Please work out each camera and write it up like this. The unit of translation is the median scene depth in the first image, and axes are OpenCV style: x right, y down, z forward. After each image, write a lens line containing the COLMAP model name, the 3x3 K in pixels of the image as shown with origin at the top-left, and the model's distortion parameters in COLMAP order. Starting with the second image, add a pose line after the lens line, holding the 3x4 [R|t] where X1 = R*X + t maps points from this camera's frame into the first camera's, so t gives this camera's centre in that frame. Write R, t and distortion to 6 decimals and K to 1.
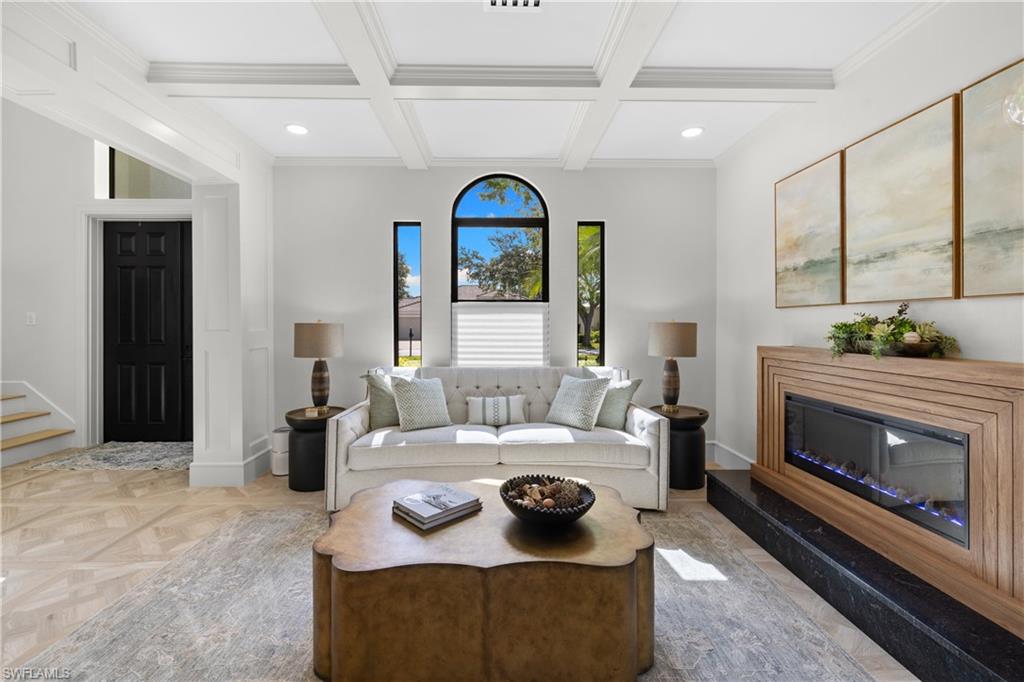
lens RADIAL K [[437.8, 0, 507.2], [0, 437.8, 323.5], [0, 0, 1]] dist [-0.000622, 0.000074]
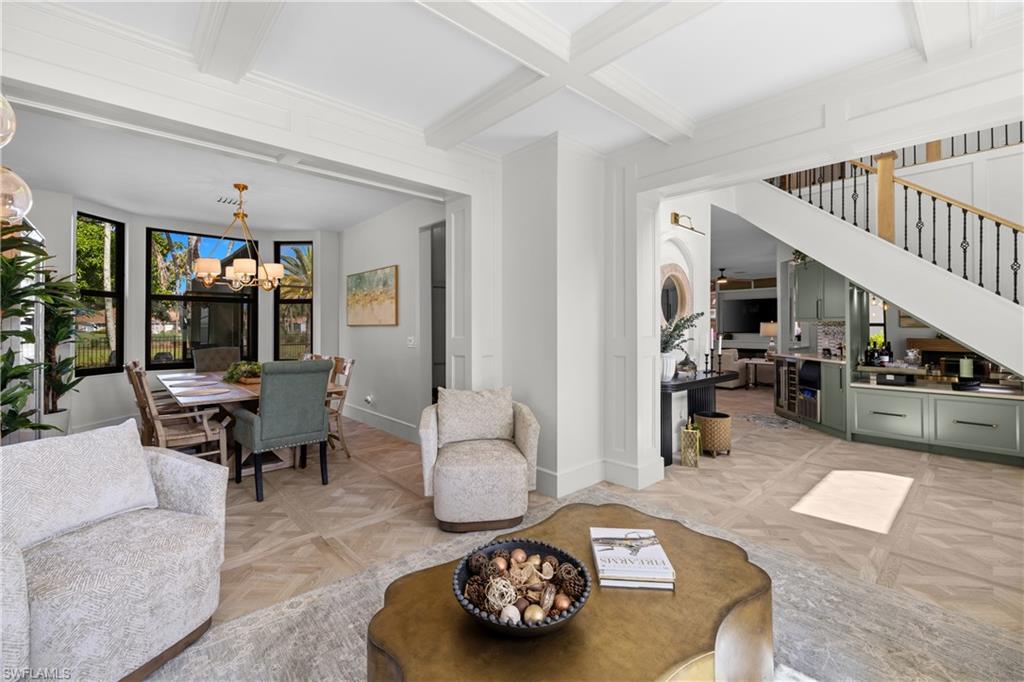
lens RADIAL K [[437.8, 0, 507.2], [0, 437.8, 323.5], [0, 0, 1]] dist [-0.000622, 0.000074]
pose [[-0.755397, -0.004430, -0.655252, 0.316569], [-0.001558, 0.999986, -0.004964, -0.008032], [0.655266, -0.002728, -0.755394, 0.850142]]
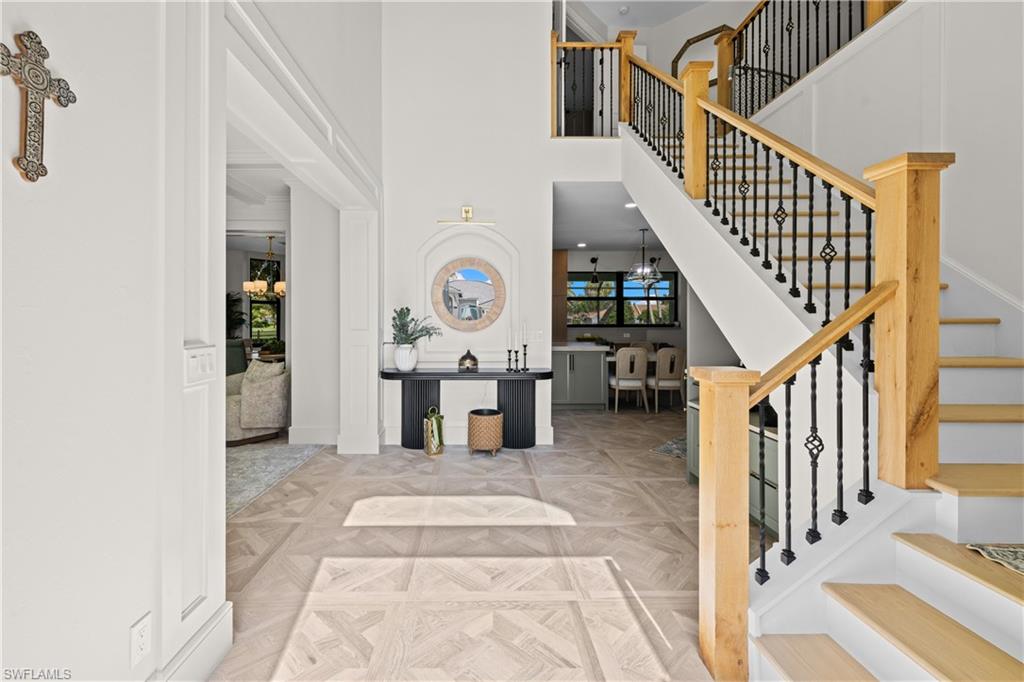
lens RADIAL K [[442.7, 0, 482.7], [0, 442.7, 324.7], [0, 0, 1]] dist [-0.000621, 0.000249]
pose [[-0.999883, 0.000231, 0.015268, -1.062335], [0.000333, 0.999978, 0.006659, -0.003666], [-0.015266, 0.006663, -0.999861, 1.559494]]
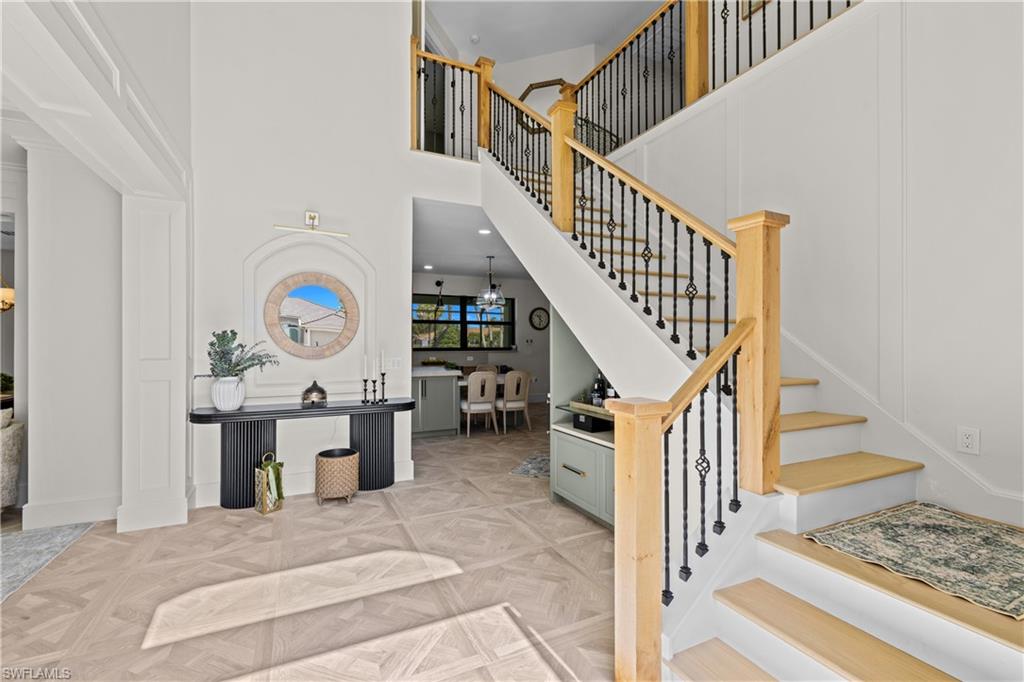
lens RADIAL K [[440.2, 0, 510.0], [0, 440.2, 344.2], [0, 0, 1]] dist [-0.000716, 0.000197]
pose [[-0.910406, -0.000051, -0.413716, -0.986137], [-0.001048, 0.999997, 0.002183, -0.016335], [0.413715, 0.002421, -0.910403, 1.454208]]
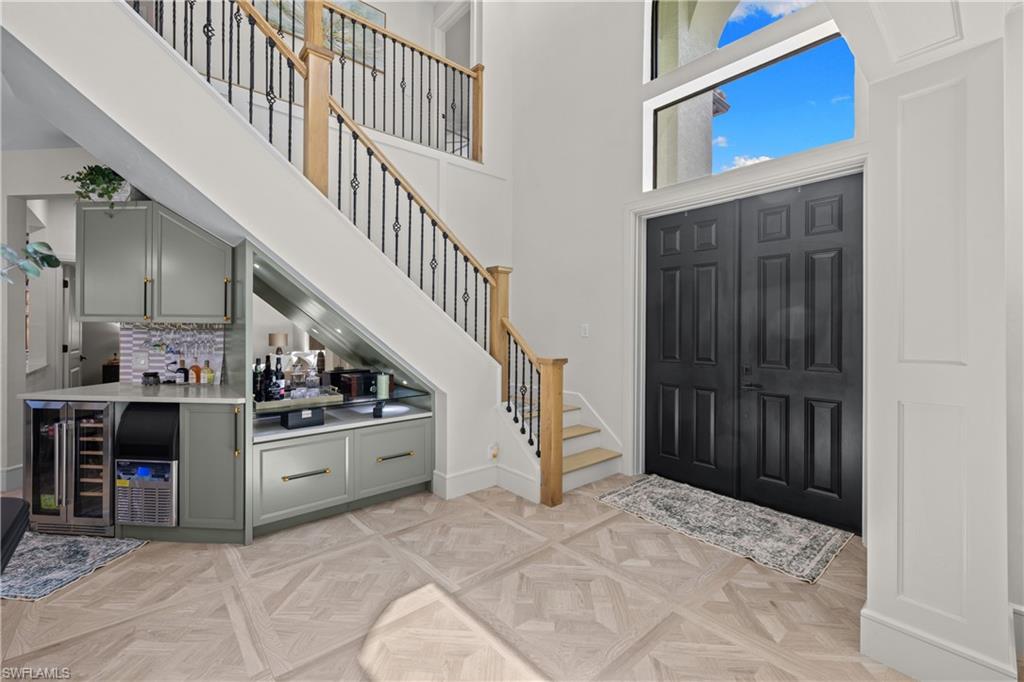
lens RADIAL K [[430.0, 0, 508.9], [0, 430.0, 328.8], [0, 0, 1]] dist [0.001455, 0.000381]
pose [[0.635514, 0.005532, -0.772069, -0.618004], [-0.005899, 0.999980, 0.002309, -0.020603], [0.772067, 0.003087, 0.635534, 0.348498]]
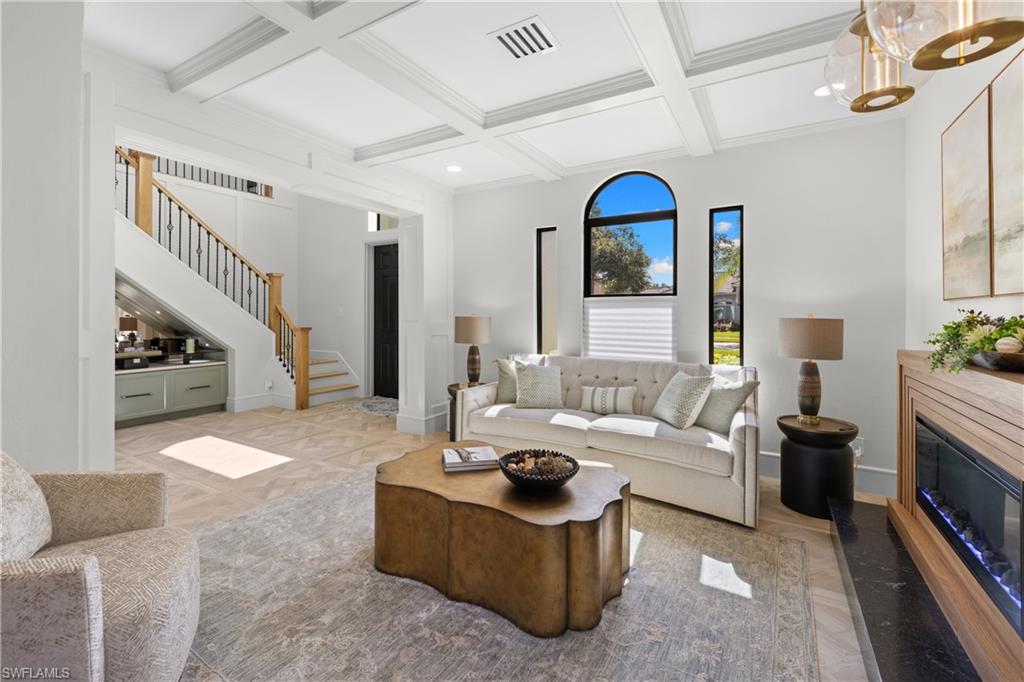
lens RADIAL K [[441.3, 0, 511.4], [0, 441.3, 312.8], [0, 0, 1]] dist [-0.001506, -0.000081]
pose [[0.849506, 0.001453, -0.527577, 0.366705], [-0.002259, 0.999997, -0.000883, -0.011317], [0.527574, 0.001942, 0.849507, -0.029793]]
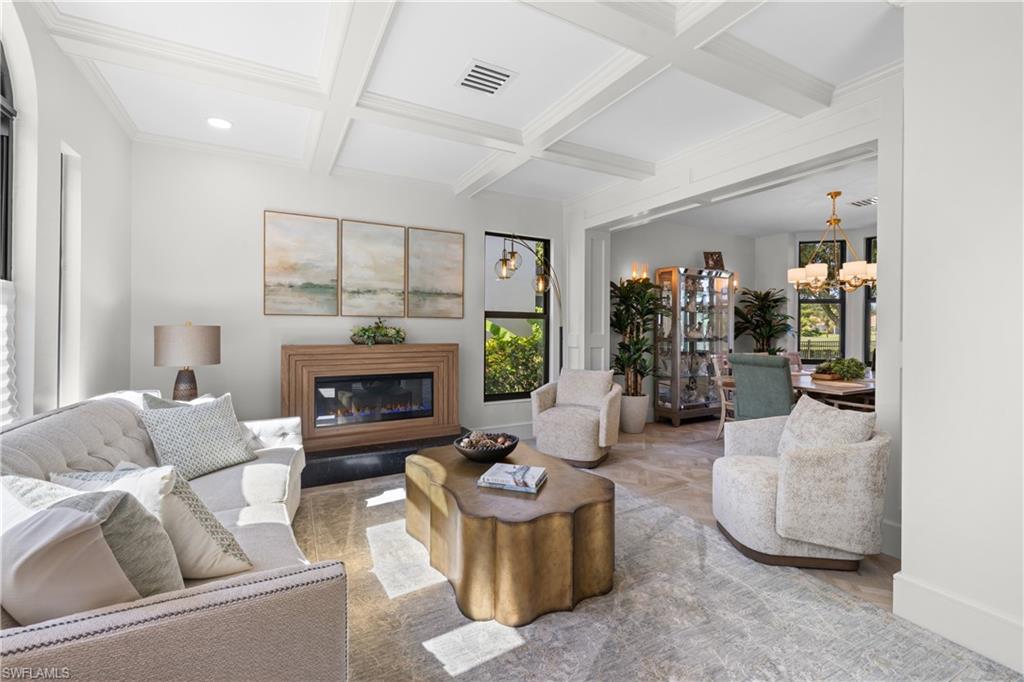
lens RADIAL K [[430.0, 0, 508.9], [0, 430.0, 328.8], [0, 0, 1]] dist [0.001455, 0.000381]
pose [[-0.460990, -0.000688, 0.887405, -0.706445], [-0.003459, 0.999993, -0.001022, 0.002253], [-0.887399, -0.003540, -0.460989, 0.904506]]
